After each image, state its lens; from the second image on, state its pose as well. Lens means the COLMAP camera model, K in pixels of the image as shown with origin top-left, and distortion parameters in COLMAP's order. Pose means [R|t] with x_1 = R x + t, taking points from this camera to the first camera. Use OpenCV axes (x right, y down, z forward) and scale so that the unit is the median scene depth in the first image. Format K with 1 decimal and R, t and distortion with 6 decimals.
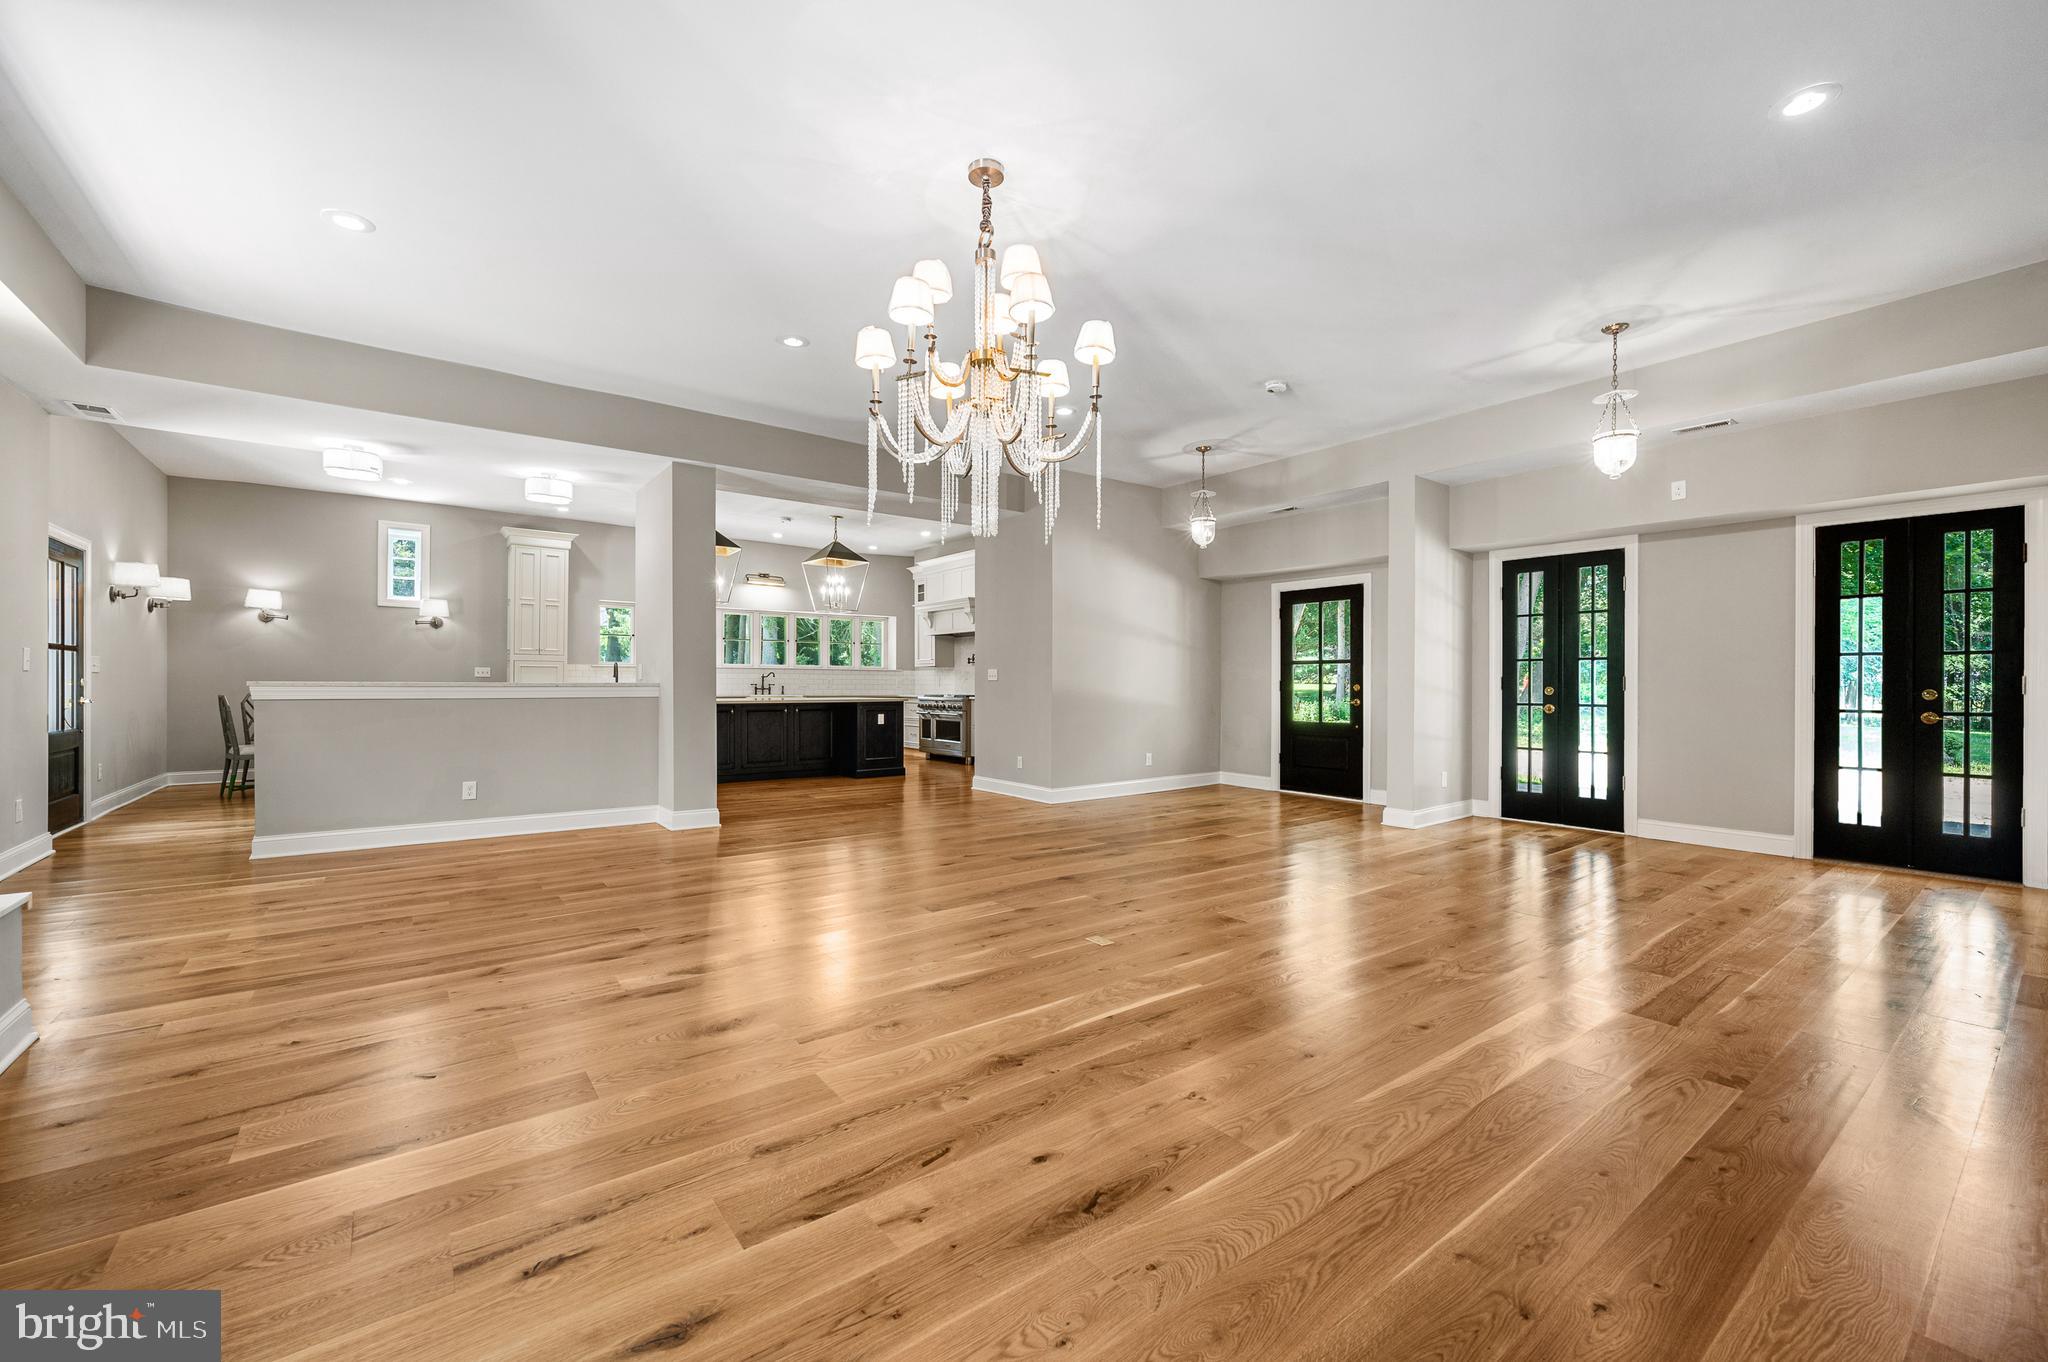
lens RADIAL K [[833.7, 0, 1017.2], [0, 833.7, 683.2], [0, 0, 1]] dist [0.001449, 0.000386]
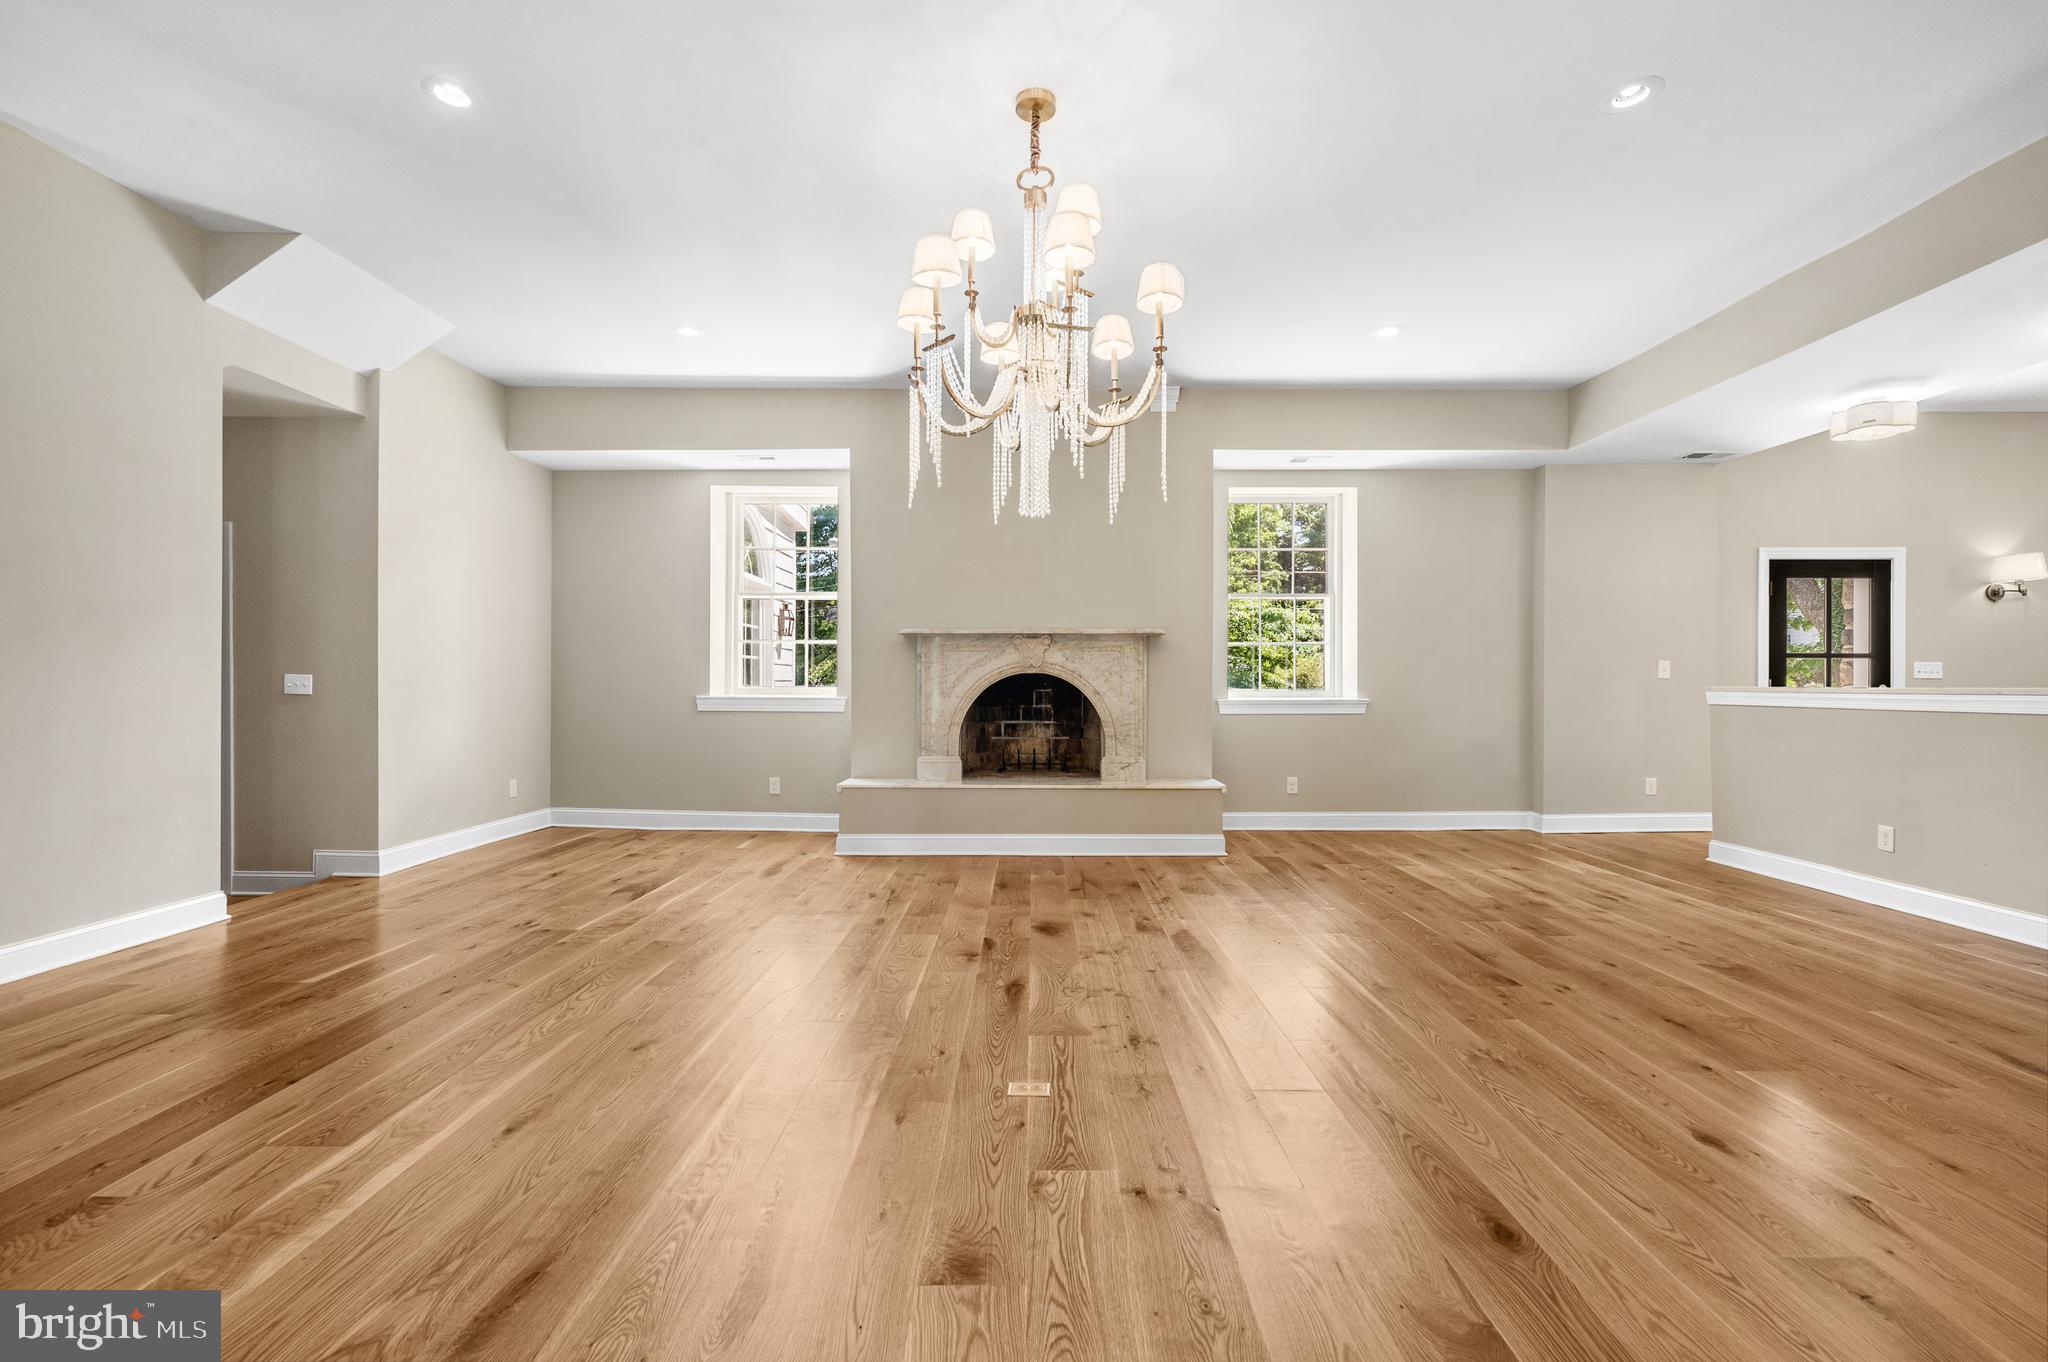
lens RADIAL K [[881.0, 0, 1026.8], [0, 881.0, 677.0], [0, 0, 1]] dist [-0.001741, 0.000248]
pose [[-0.608713, -0.009776, -0.793330, 0.234966], [-0.006222, 0.999952, -0.007548, 0.000326], [0.793366, 0.000342, -0.608745, 0.520369]]
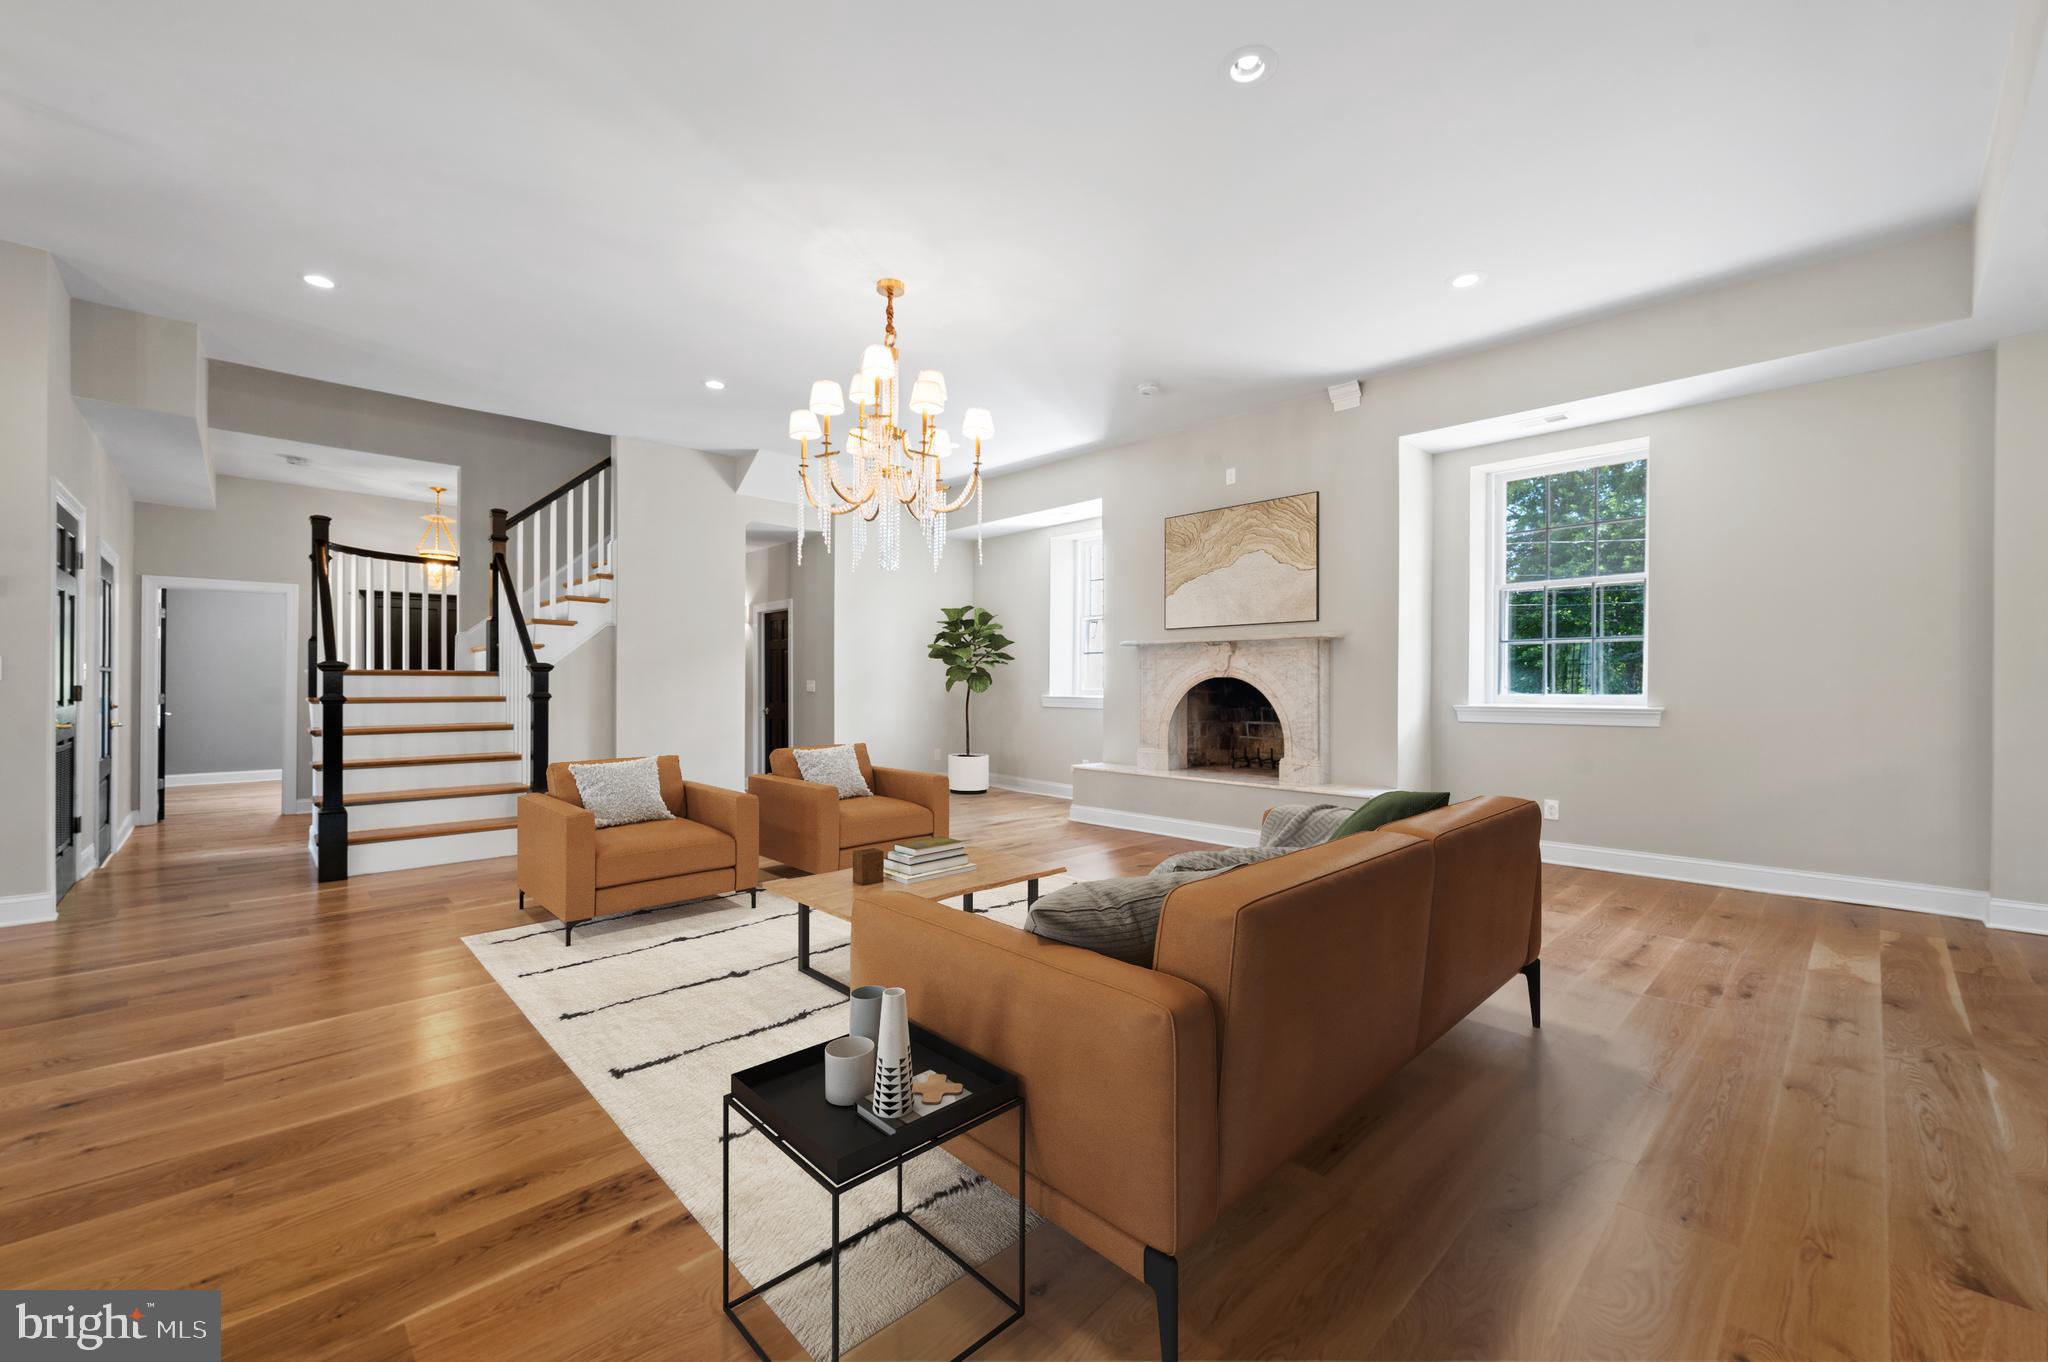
lens RADIAL K [[824.9, 0, 1024.0], [0, 824.9, 681.0], [0, 0, 1]] dist [0.001795, 0.000272]
pose [[-0.992592, -0.008121, -0.121220, -0.031085], [-0.007921, 0.999966, -0.002126, -0.001660], [0.121233, -0.001150, -0.992623, 0.759218]]
